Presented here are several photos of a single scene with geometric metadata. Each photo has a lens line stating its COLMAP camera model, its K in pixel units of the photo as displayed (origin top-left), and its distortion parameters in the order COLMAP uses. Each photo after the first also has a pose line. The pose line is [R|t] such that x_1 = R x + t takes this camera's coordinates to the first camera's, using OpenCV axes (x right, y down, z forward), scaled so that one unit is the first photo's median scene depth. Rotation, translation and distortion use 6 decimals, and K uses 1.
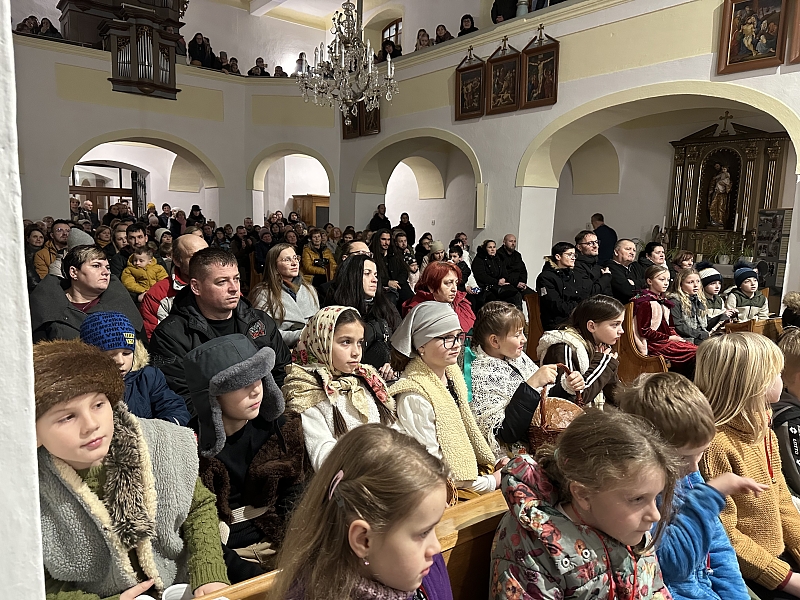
lens RADIAL K [[583.6, 0, 391.9], [0, 583.6, 307.5], [0, 0, 1]] dist [0.056452, -0.055144]
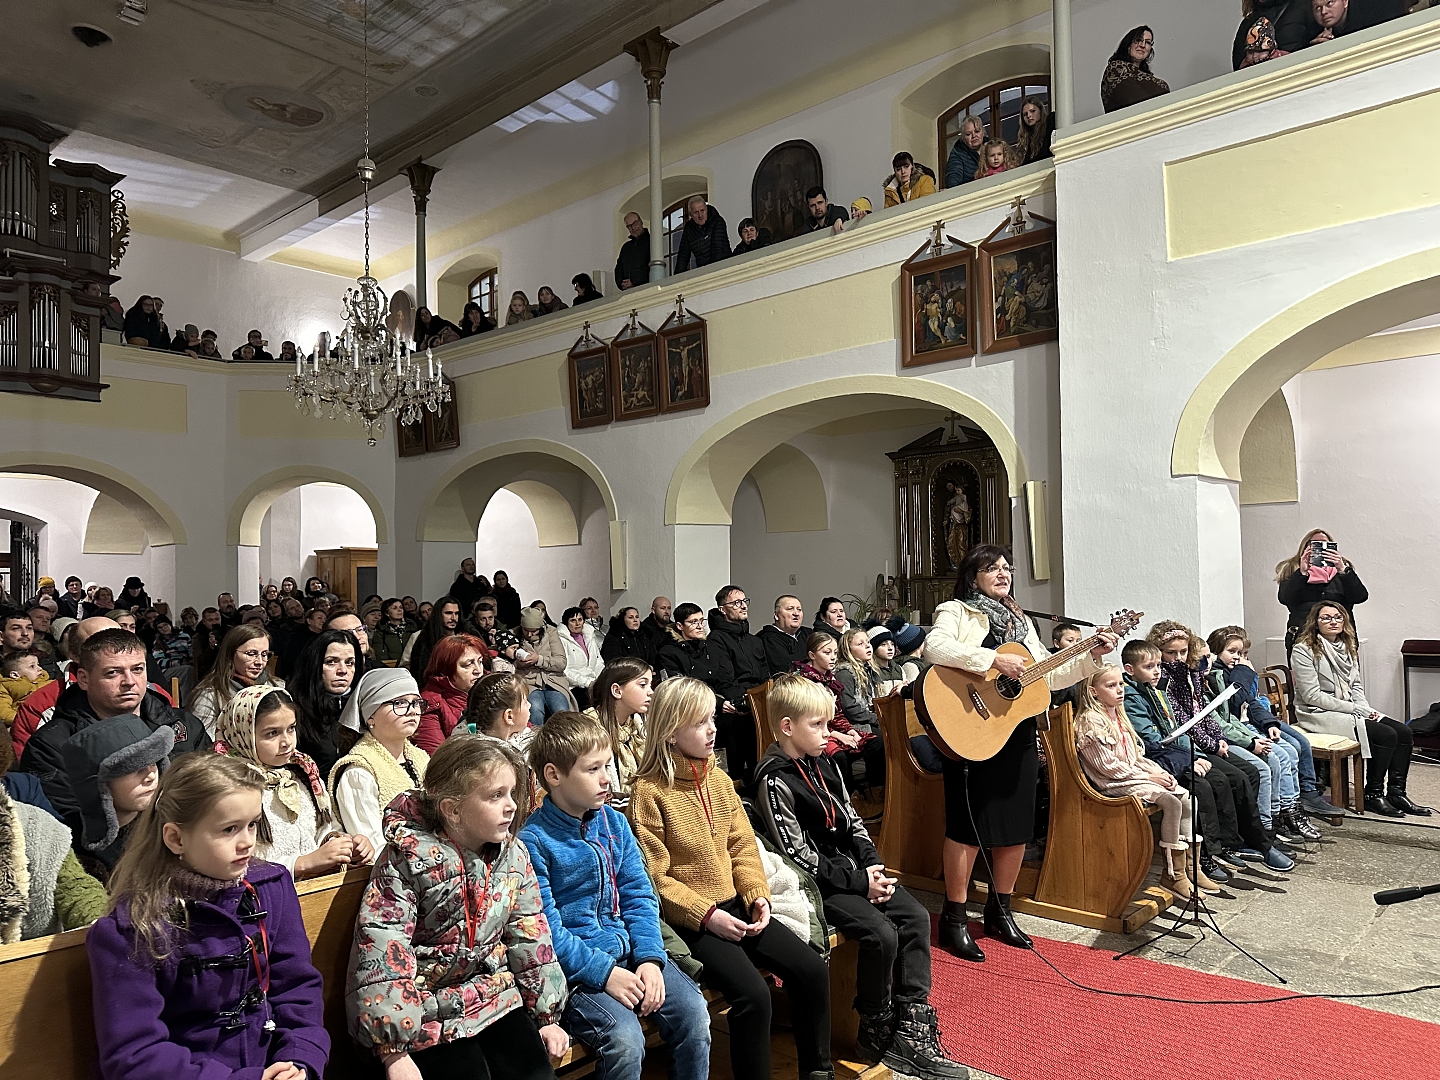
lens RADIAL K [[1050.5, 0, 719.8], [0, 1050.5, 554.6], [0, 0, 1]] dist [0.056452, -0.055144]
pose [[0.983247, -0.042267, 0.177312, 0.057297], [0.072465, 0.983211, -0.167465, 0.024930], [-0.167257, 0.177509, 0.969802, -0.126964]]
